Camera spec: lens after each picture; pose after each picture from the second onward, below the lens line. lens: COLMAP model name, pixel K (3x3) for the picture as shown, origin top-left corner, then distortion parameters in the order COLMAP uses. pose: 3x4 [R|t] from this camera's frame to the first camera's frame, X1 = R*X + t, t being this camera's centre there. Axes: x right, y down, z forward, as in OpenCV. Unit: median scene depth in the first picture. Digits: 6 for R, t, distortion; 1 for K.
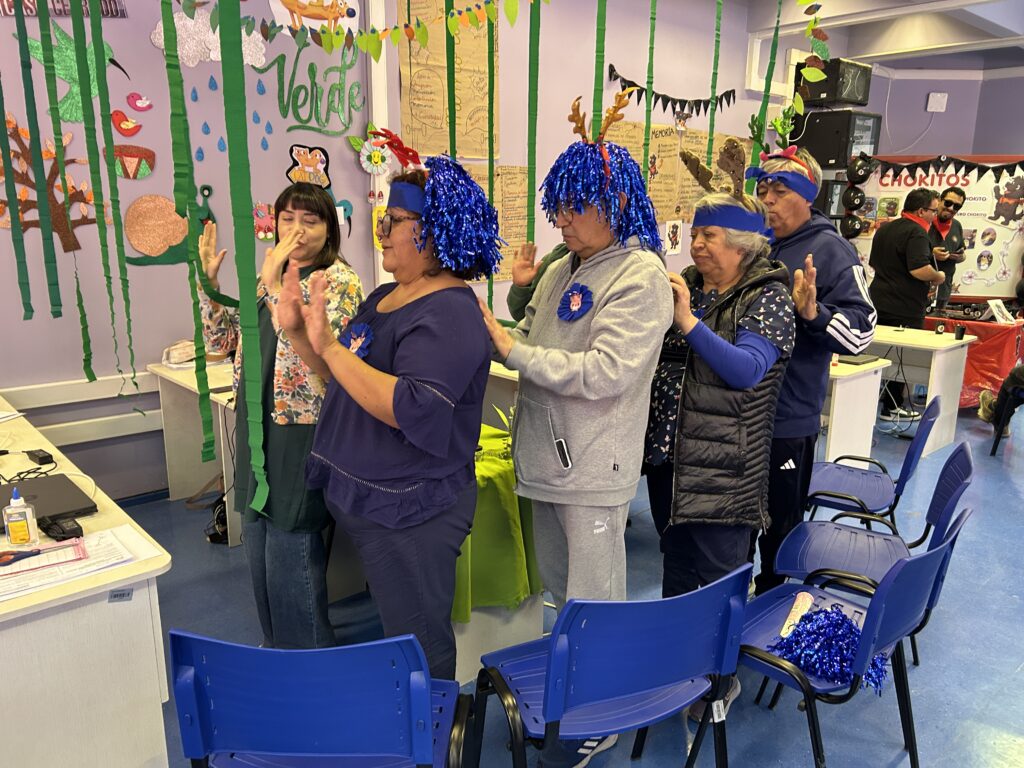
lens RADIAL K [[776.2, 0, 517.5], [0, 776.2, 383.5], [0, 0, 1]] dist [0.033836, -0.024354]
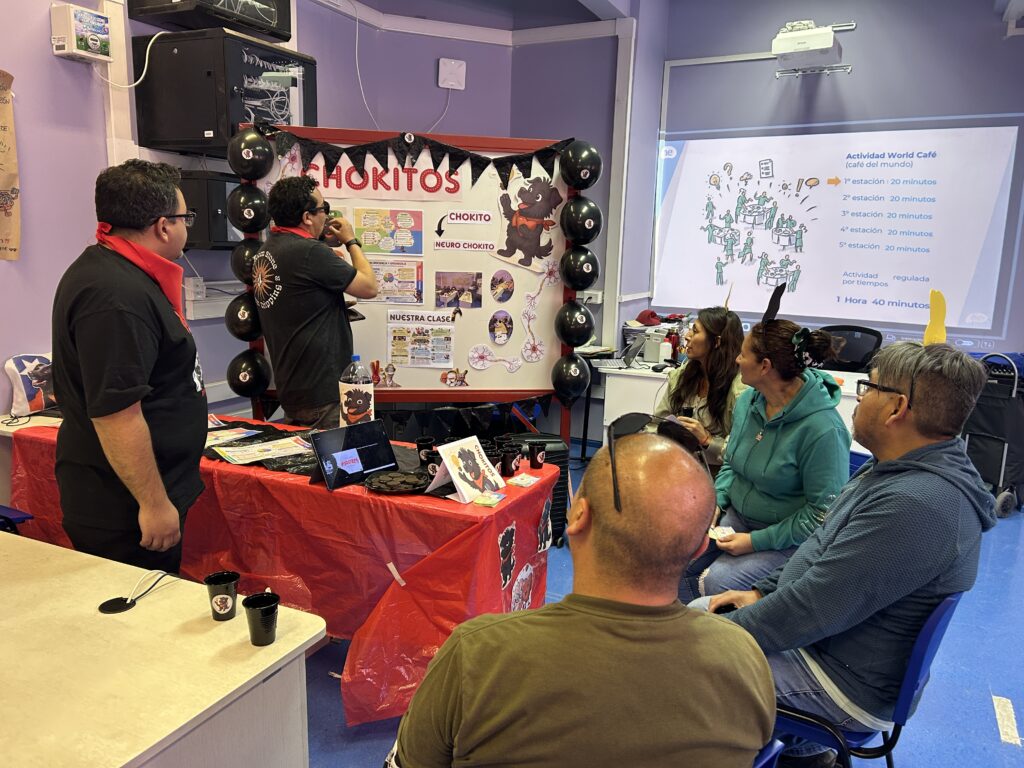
lens RADIAL K [[776.2, 0, 506.0], [0, 776.2, 390.8], [0, 0, 1]] dist [0.033836, -0.024354]
pose [[0.923944, -0.057094, 0.378243, 0.391507], [0.069941, 0.997345, -0.020300, -0.101664], [-0.376079, 0.045211, 0.925484, 0.492752]]
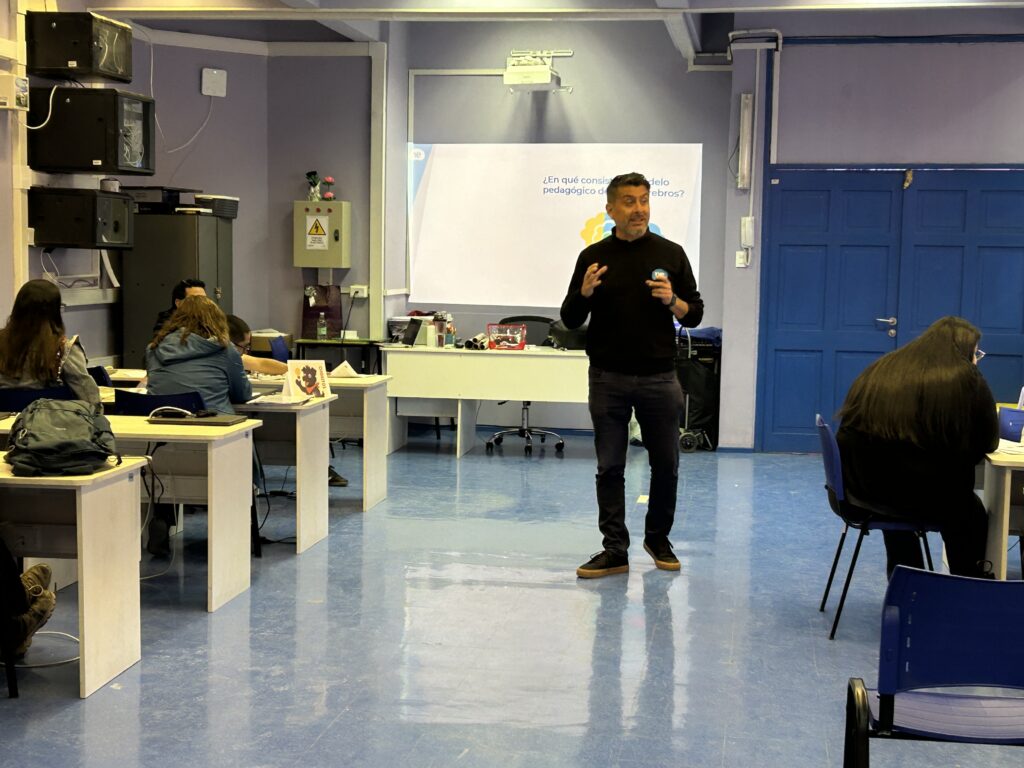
lens RADIAL K [[1674.9, 0, 512.9], [0, 1674.9, 384.6], [0, 0, 1]] dist [0.052184, 0.000000]
pose [[0.769407, -0.048061, 0.636949, -0.242239], [0.135601, 0.986727, -0.089347, 0.074168], [-0.624200, 0.155116, 0.765711, -0.274041]]
